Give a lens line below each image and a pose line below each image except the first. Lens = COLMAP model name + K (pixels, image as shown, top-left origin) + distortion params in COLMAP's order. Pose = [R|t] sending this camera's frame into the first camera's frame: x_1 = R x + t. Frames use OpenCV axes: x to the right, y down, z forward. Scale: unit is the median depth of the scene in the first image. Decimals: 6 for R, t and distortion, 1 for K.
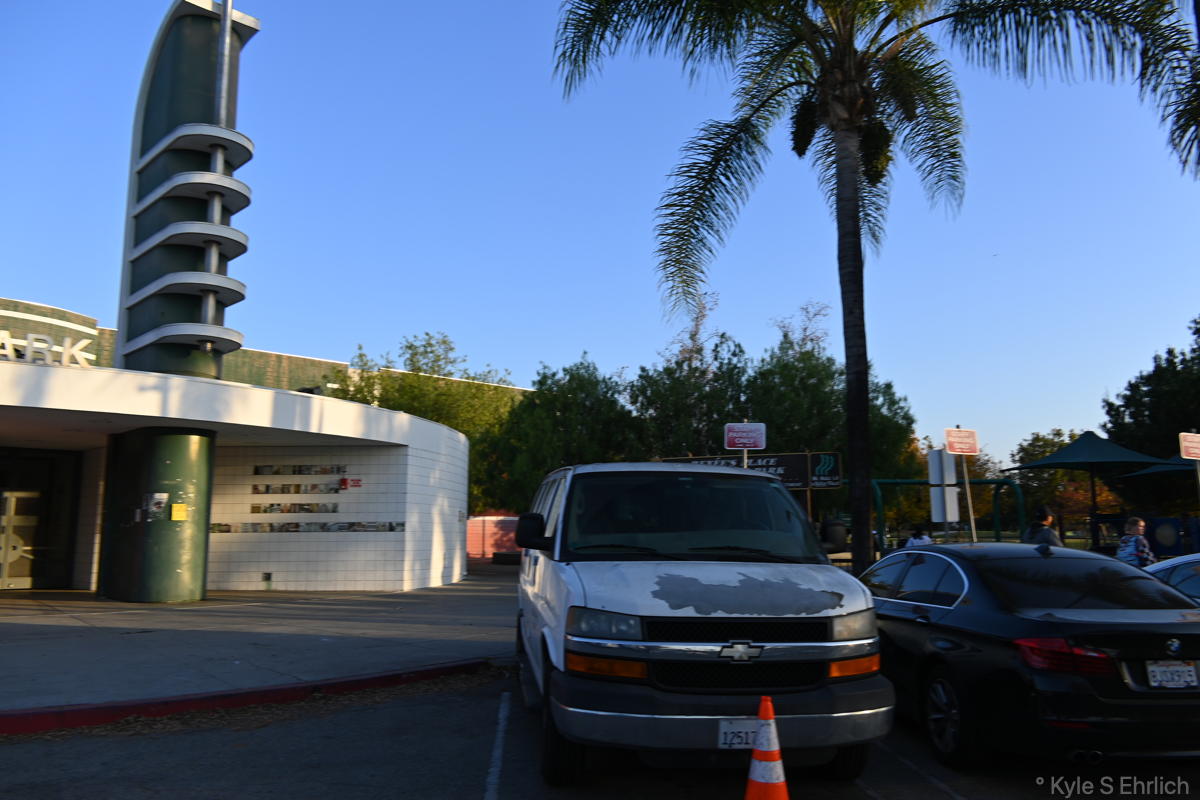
lens RADIAL K [[901.7, 0, 600.9], [0, 901.7, 400.3], [0, 0, 1]] dist [0.014081, -0.019839]
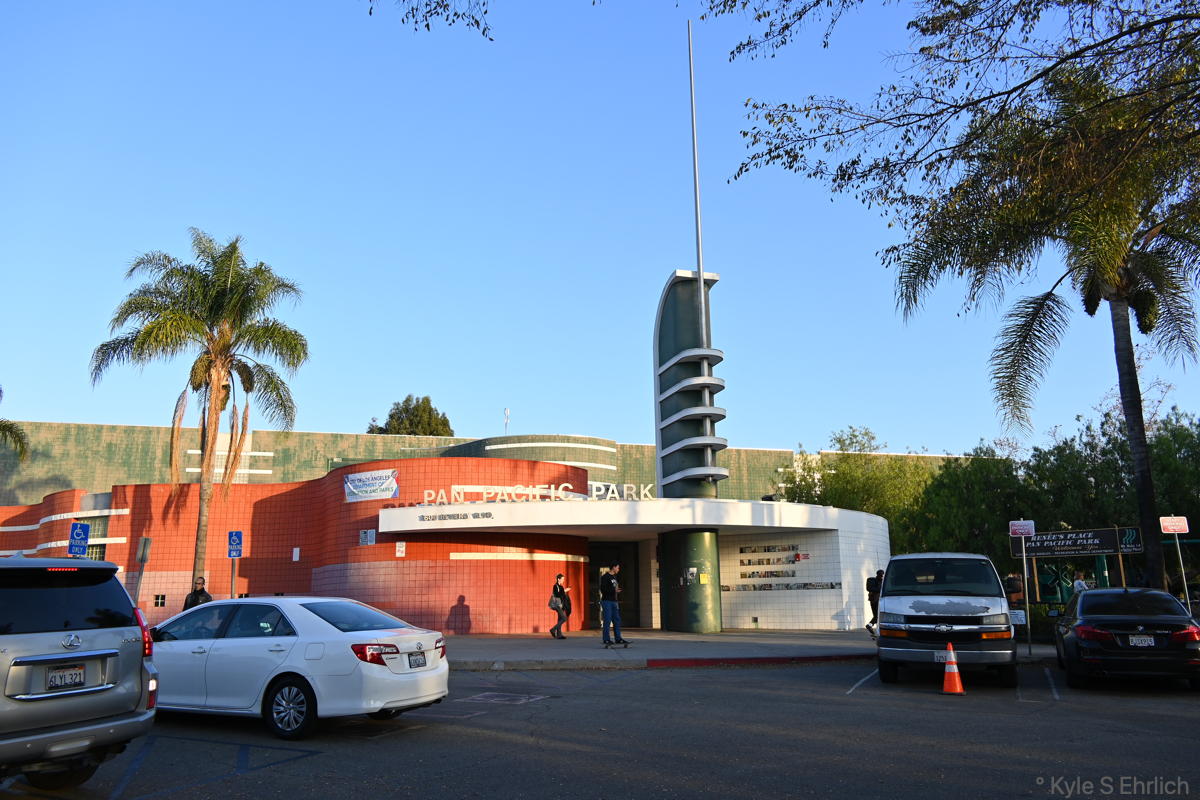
lens RADIAL K [[901.7, 0, 600.9], [0, 901.7, 400.3], [0, 0, 1]] dist [0.014081, -0.019839]
pose [[0.881065, -0.111740, -0.459607, 0.149910], [0.081415, 0.993019, -0.085350, -0.067042], [0.465936, 0.037780, 0.884012, -0.502339]]
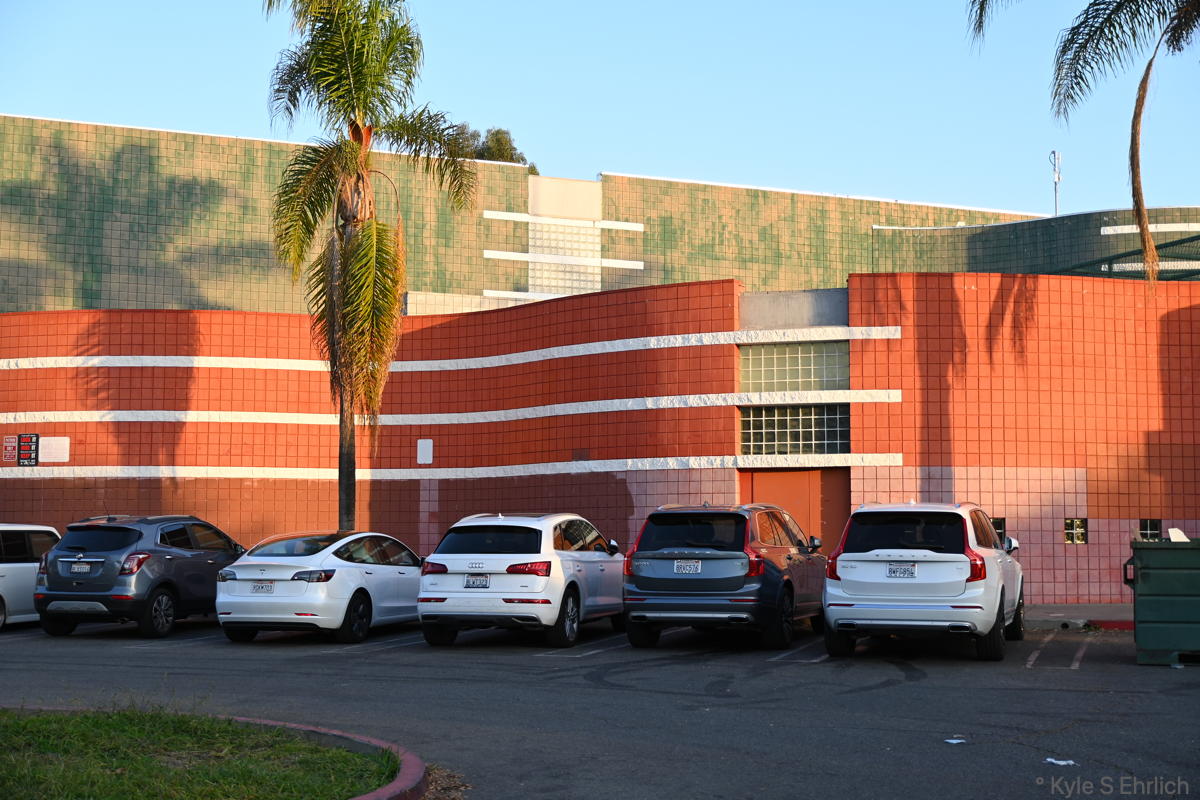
lens RADIAL K [[1733.8, 0, 603.9], [0, 1733.8, 401.7], [0, 0, 1]] dist [0.018738, -0.014678]
pose [[0.931632, -0.025602, -0.362500, -1.167235], [0.049052, 0.997246, 0.055632, -0.112792], [0.360078, -0.069610, 0.930322, -0.853955]]
